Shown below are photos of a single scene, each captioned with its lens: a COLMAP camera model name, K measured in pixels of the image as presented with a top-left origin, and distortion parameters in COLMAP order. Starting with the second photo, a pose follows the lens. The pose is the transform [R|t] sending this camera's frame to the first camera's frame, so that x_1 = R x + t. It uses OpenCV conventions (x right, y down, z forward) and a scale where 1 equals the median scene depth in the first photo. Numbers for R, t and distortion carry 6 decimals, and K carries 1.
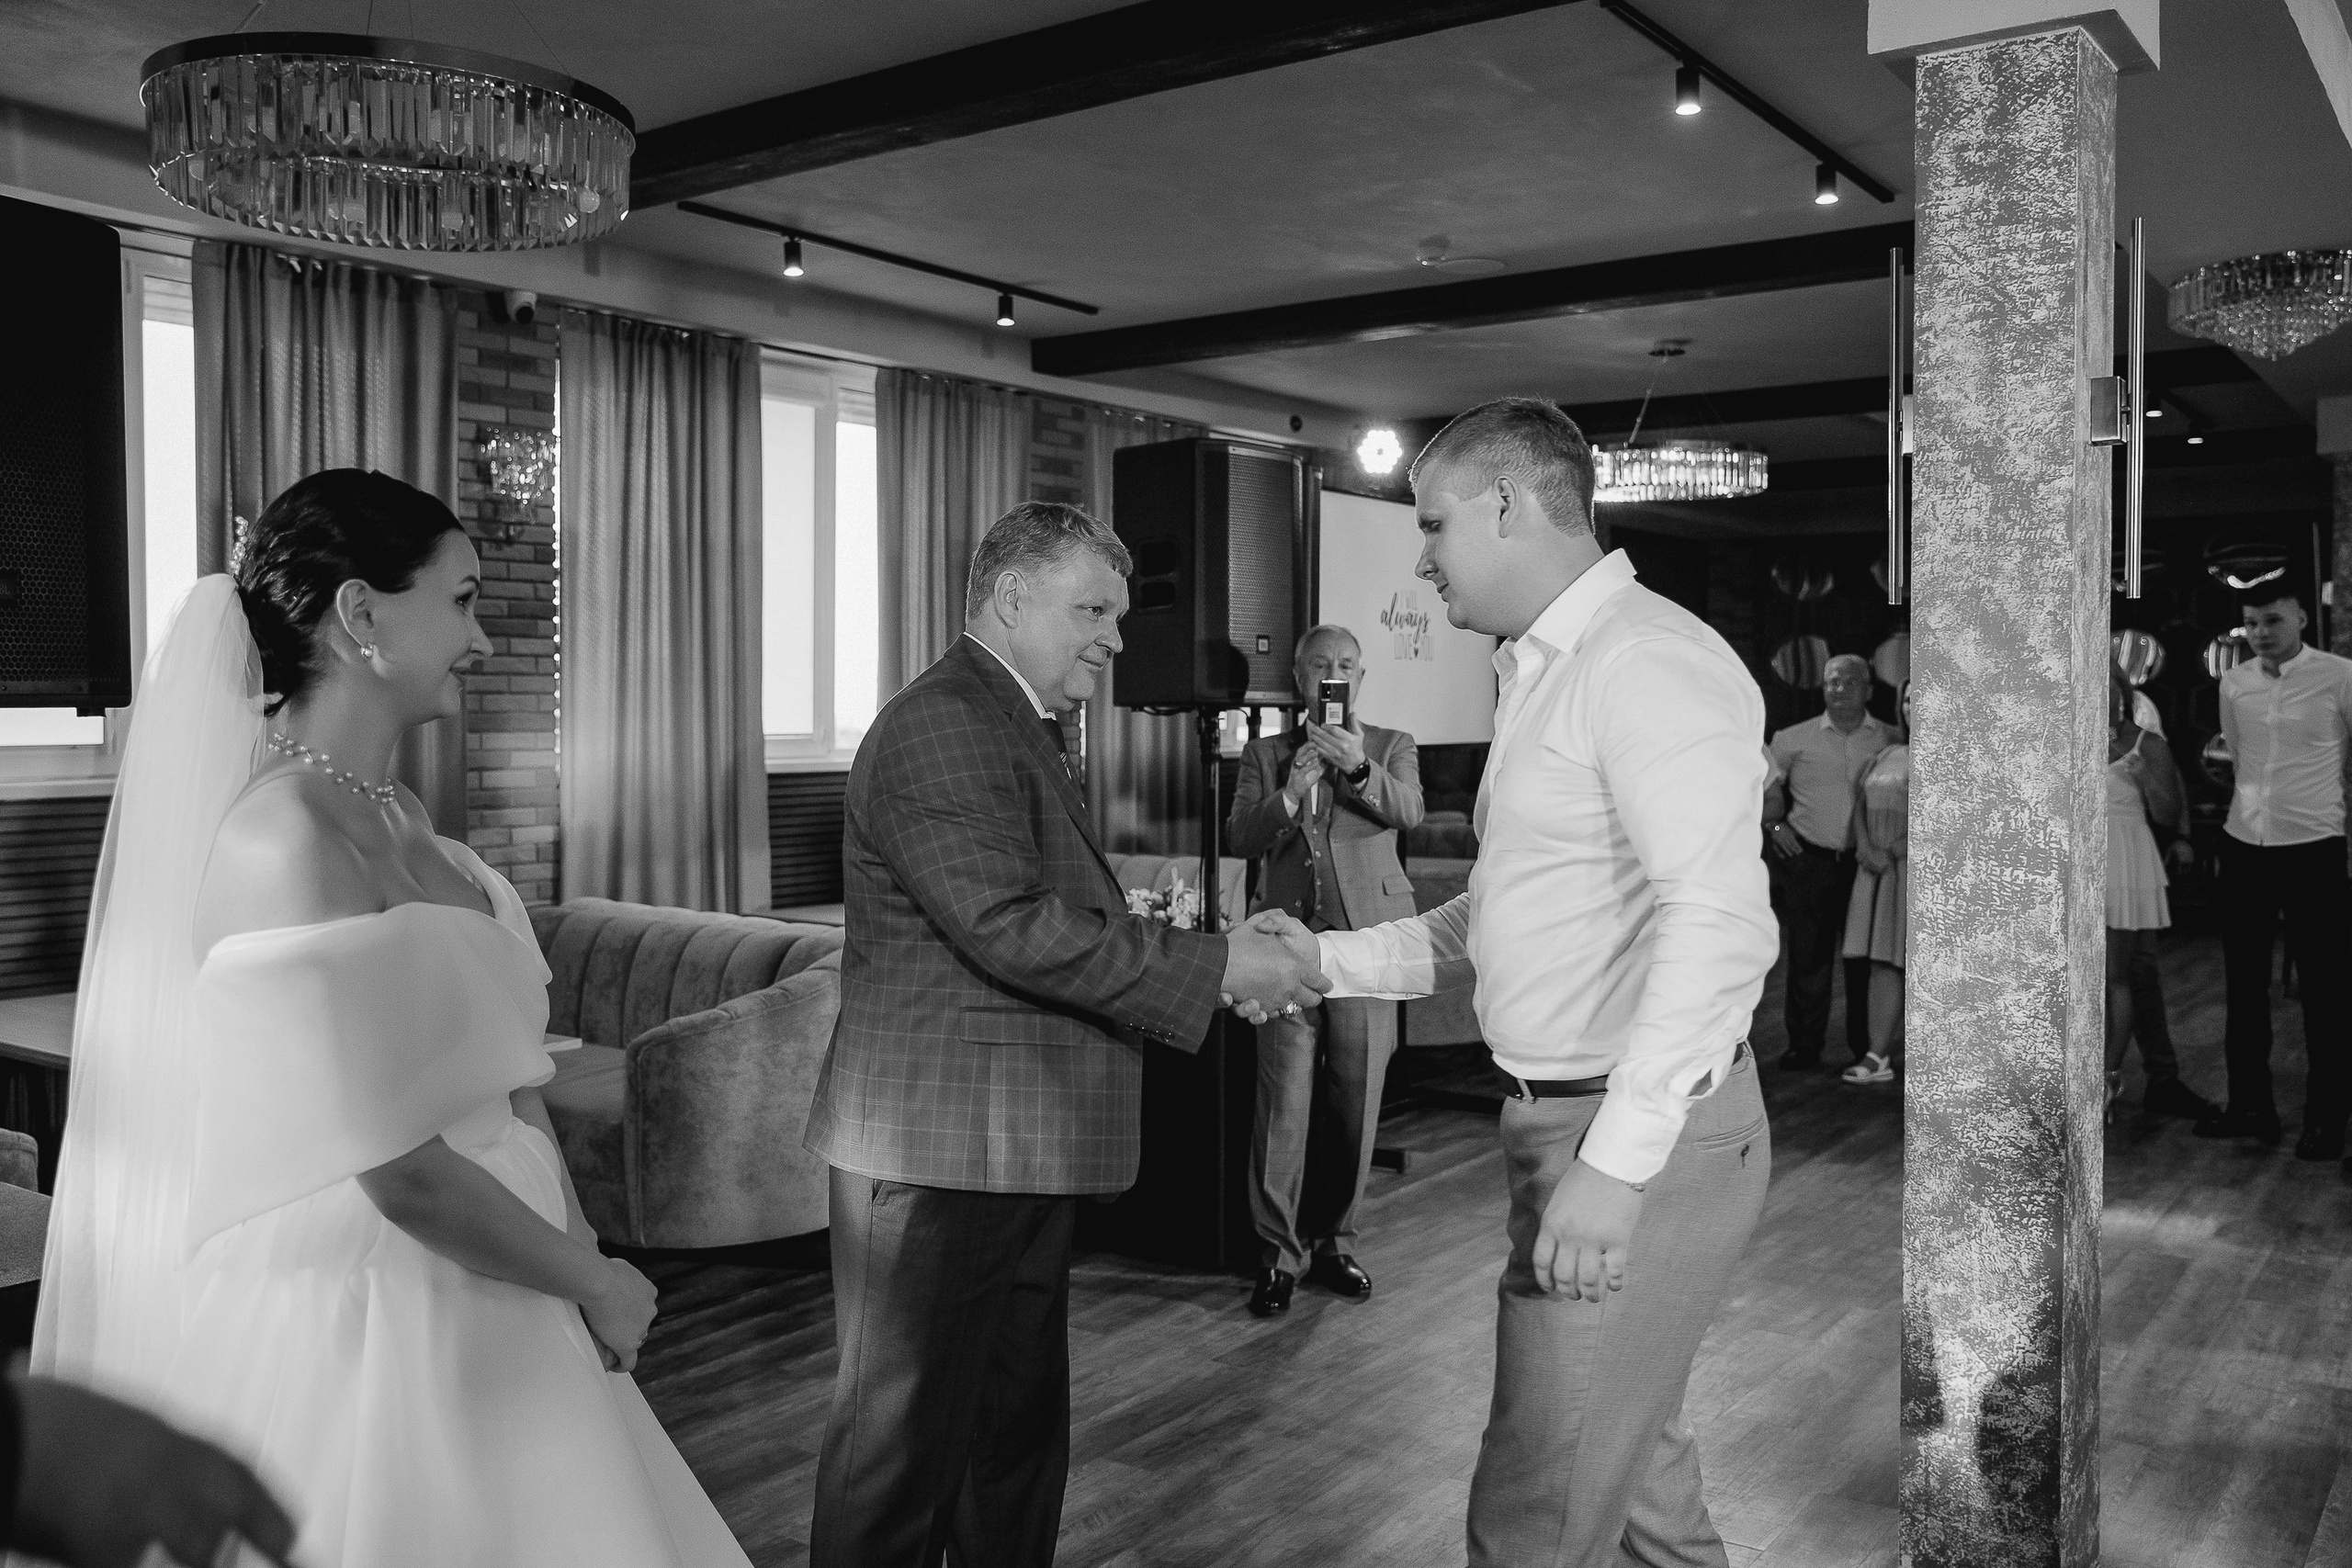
lens RADIAL K [[2010.6, 0, 1176.0], [0, 2010.6, 784.0], [0, 0, 1]] dist [-0.037247, 0.013187]
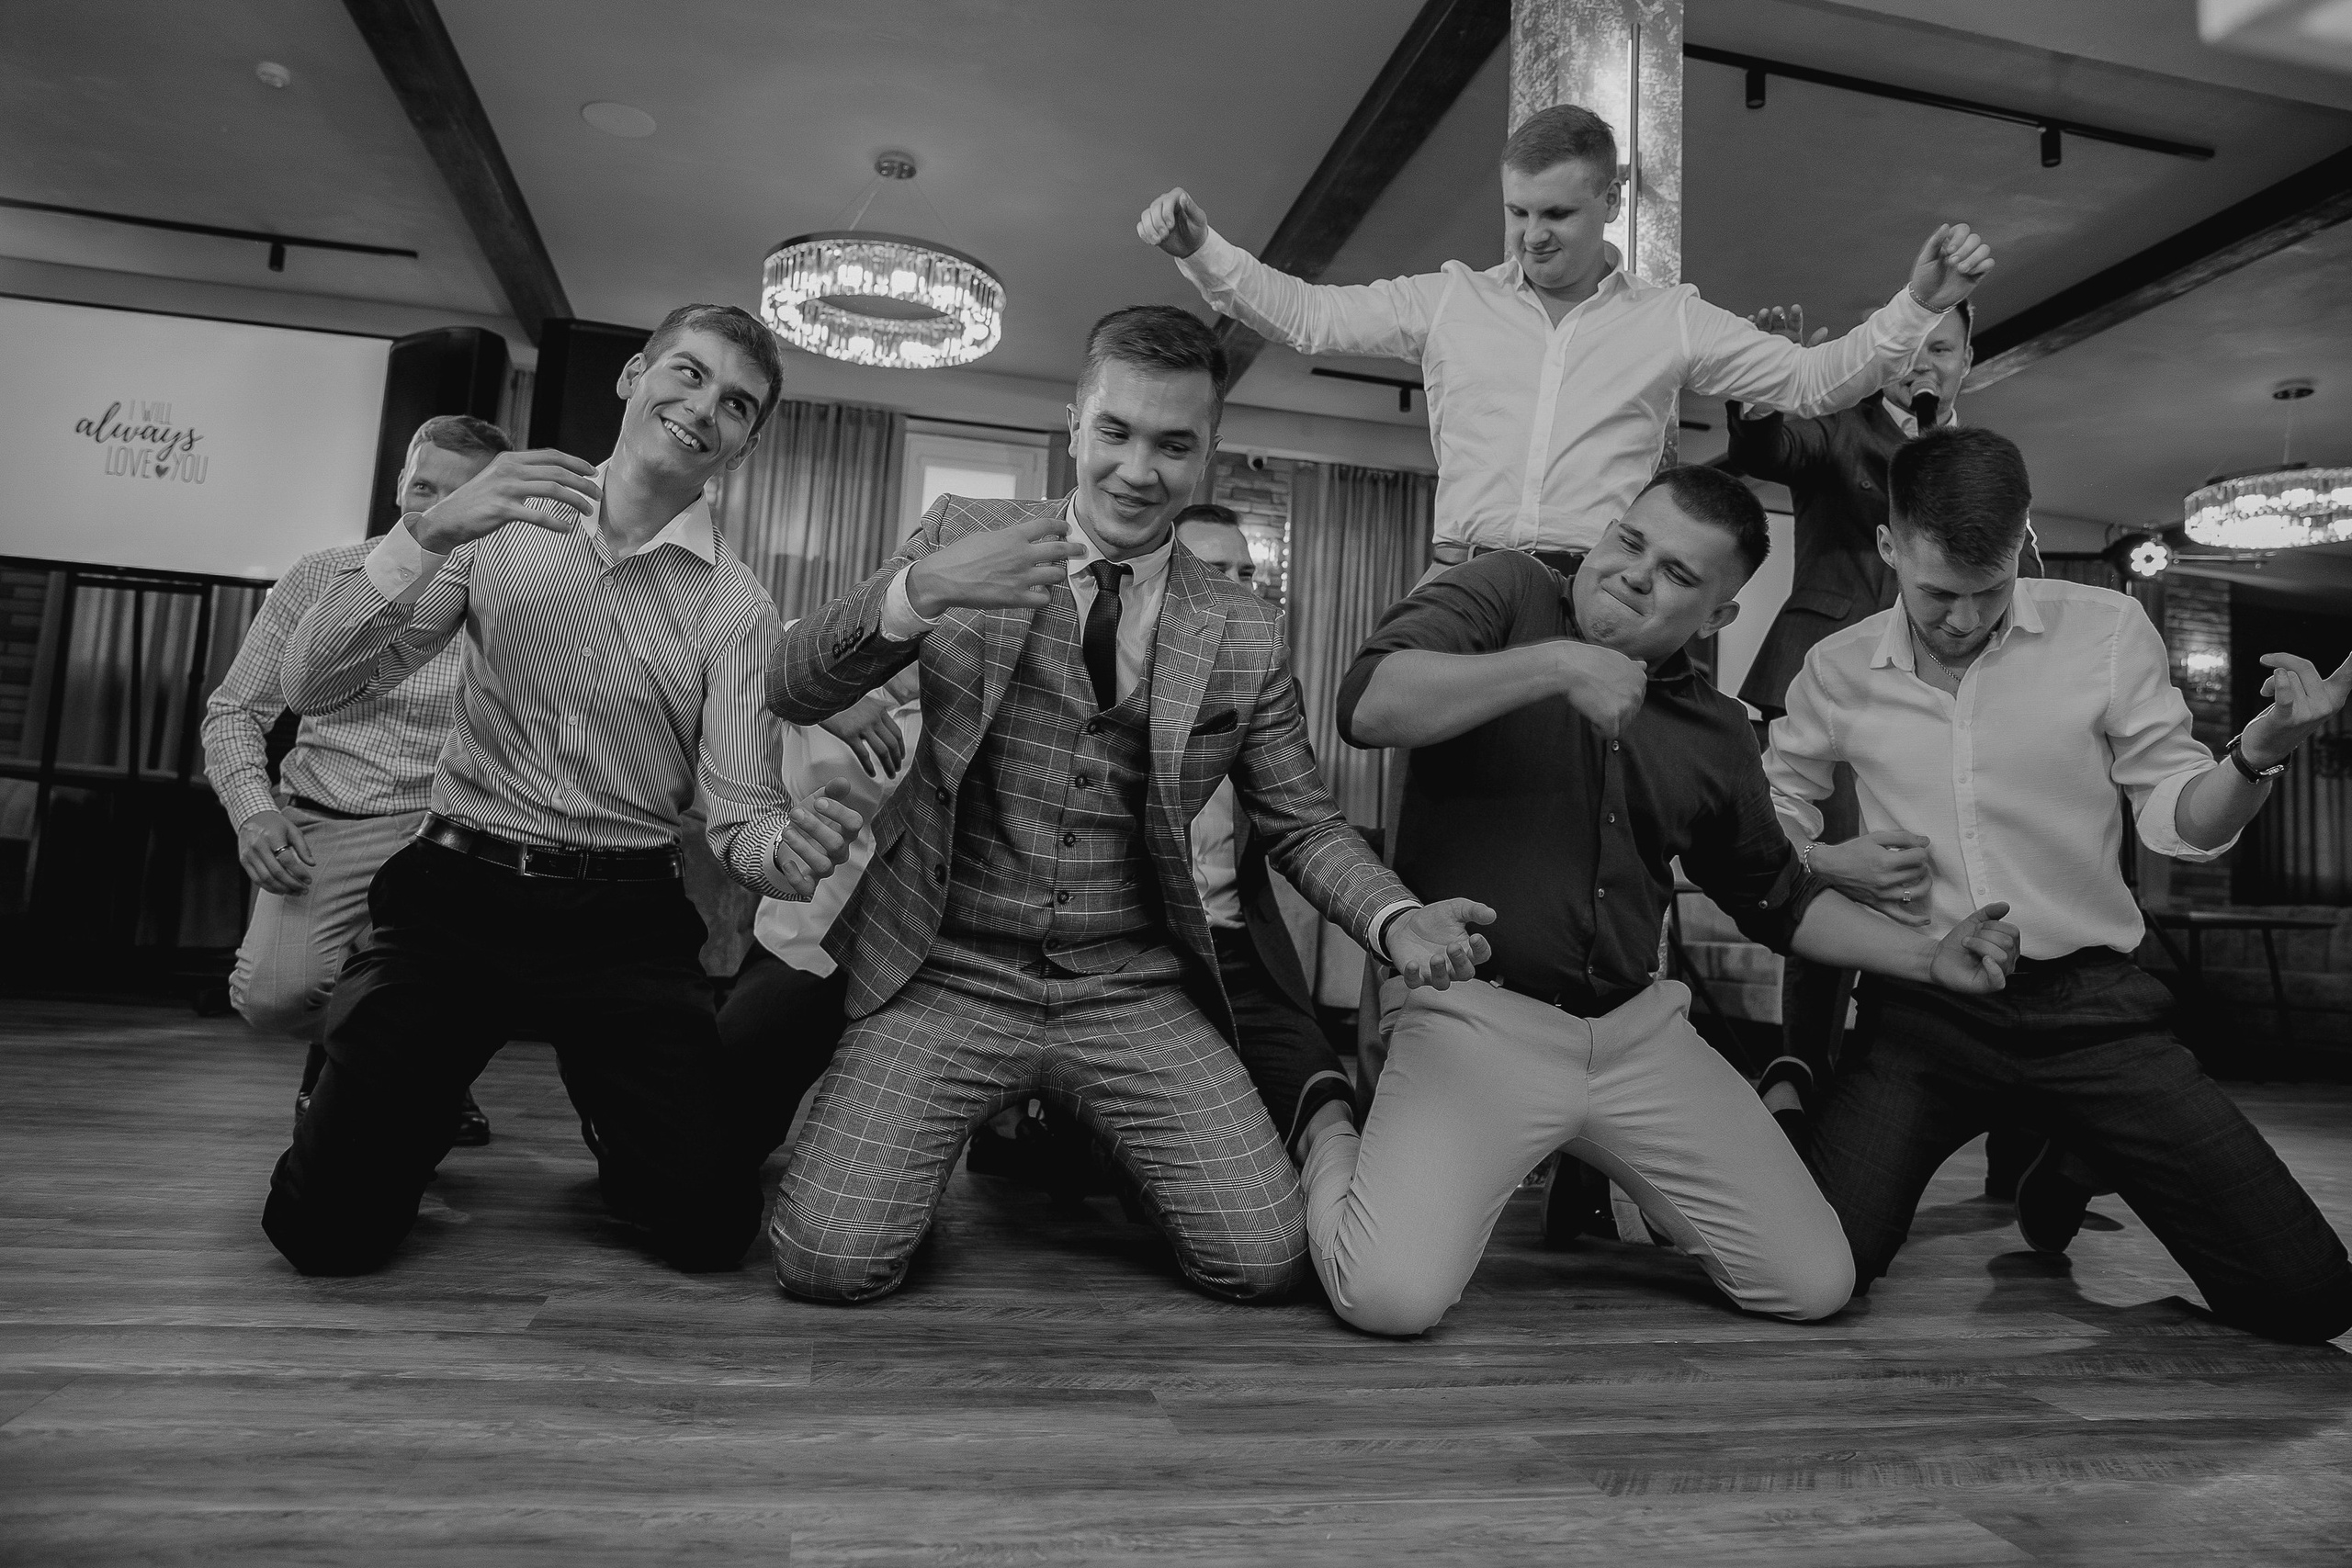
lens RADIAL K [[1597.6, 0, 1177.9], [0, 1597.6, 759.3], [0, 0, 1]] dist [-0.107453, 0.083373]
pose [[0.737952, -0.024613, -0.674404, 0.899952], [-0.085088, 0.987966, -0.129163, 0.310801], [0.669468, 0.152699, 0.726977, 0.174729]]
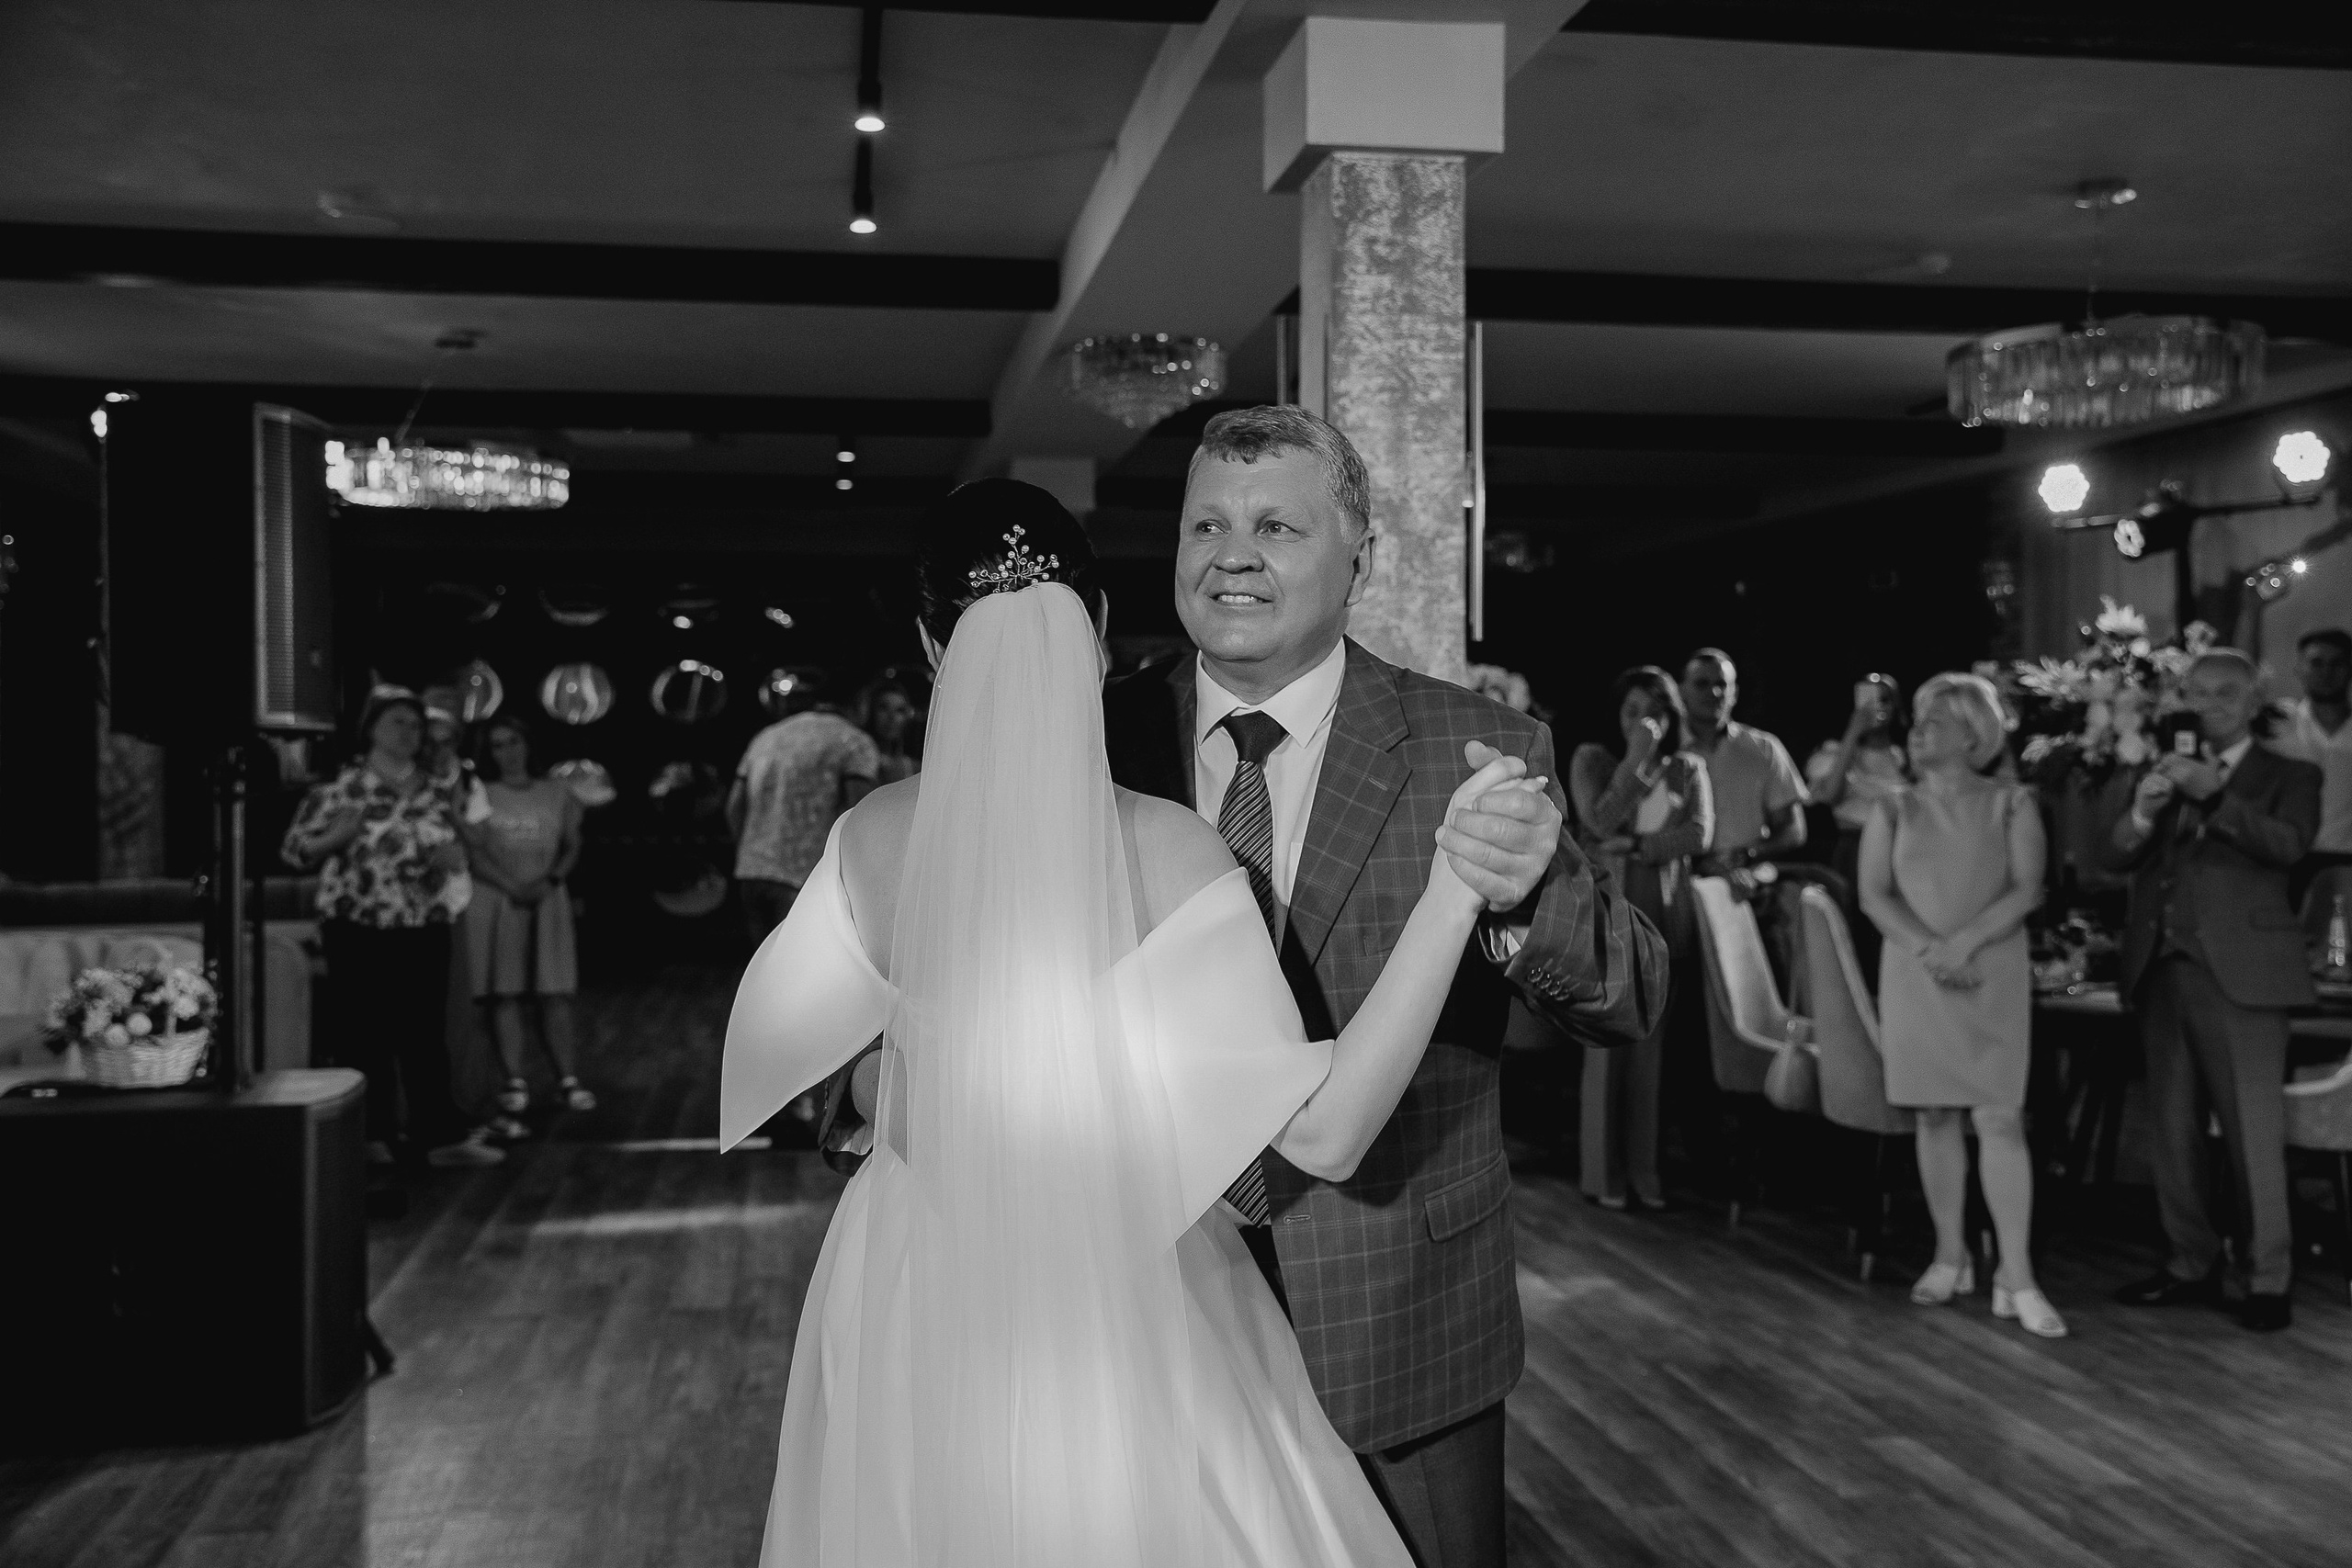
lens RADIAL K [[2136.8, 0, 1176.0], [0, 2136.8, 784.0], [0, 0, 1]] dist [-0.072400, 0.000218]
pose [[0.702327, -0.020039, 0.711573, -0.551289], [0.028169, 0.999603, 0.000347, -0.011616], [-0.711297, 0.019801, 0.702612, 0.227822]]
